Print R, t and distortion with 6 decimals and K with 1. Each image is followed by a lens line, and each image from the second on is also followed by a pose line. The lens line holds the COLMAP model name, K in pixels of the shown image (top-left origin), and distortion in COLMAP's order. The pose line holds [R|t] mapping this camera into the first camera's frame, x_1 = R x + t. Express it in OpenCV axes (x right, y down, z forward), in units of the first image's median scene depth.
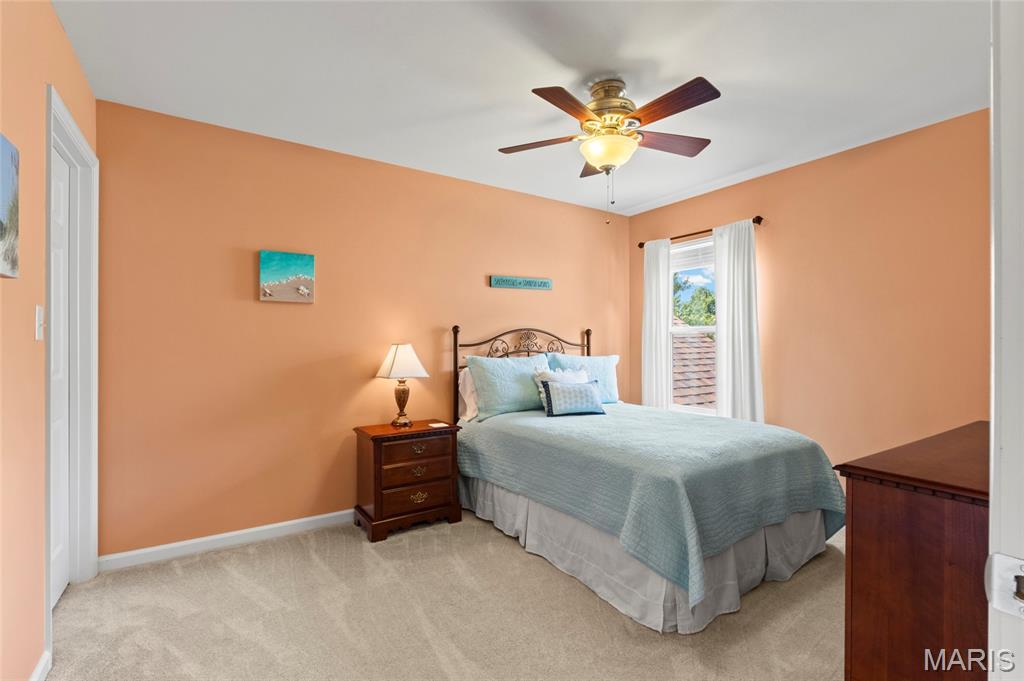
lens RADIAL K [[462.2, 0, 514.9], [0, 462.2, 339.9], [0, 0, 1]] dist [0.003010, 0.000173]
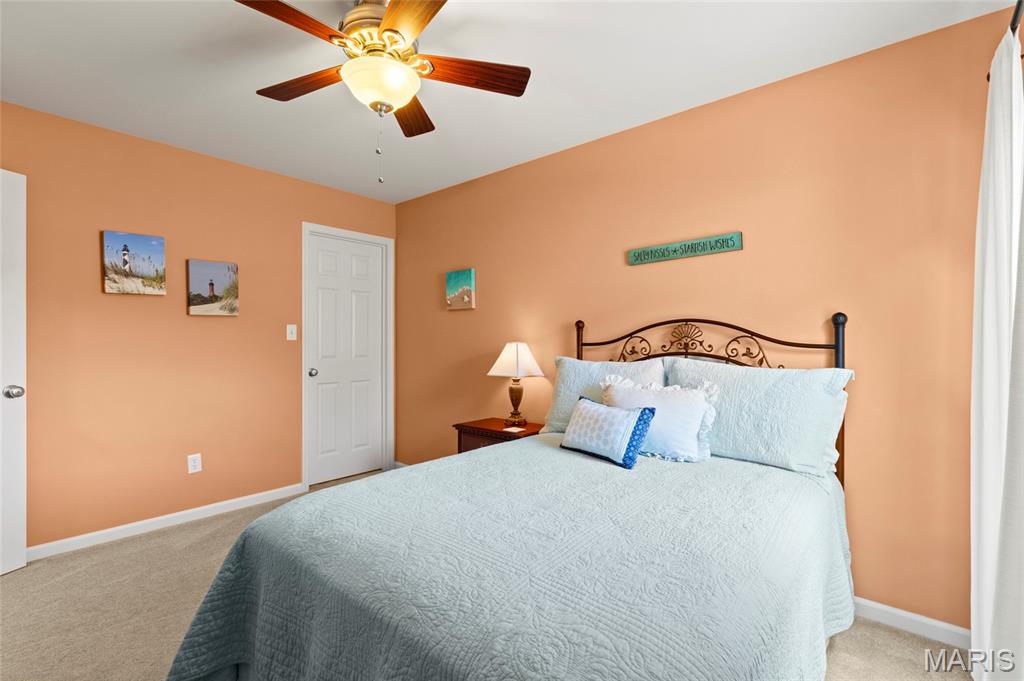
lens RADIAL K [[462.2, 0, 514.9], [0, 462.2, 339.9], [0, 0, 1]] dist [0.003010, 0.000173]
pose [[0.284196, -0.003606, -0.958760, 0.613899], [0.007425, 0.999971, -0.001560, 0.004241], [0.958738, -0.006675, 0.284214, 0.625547]]
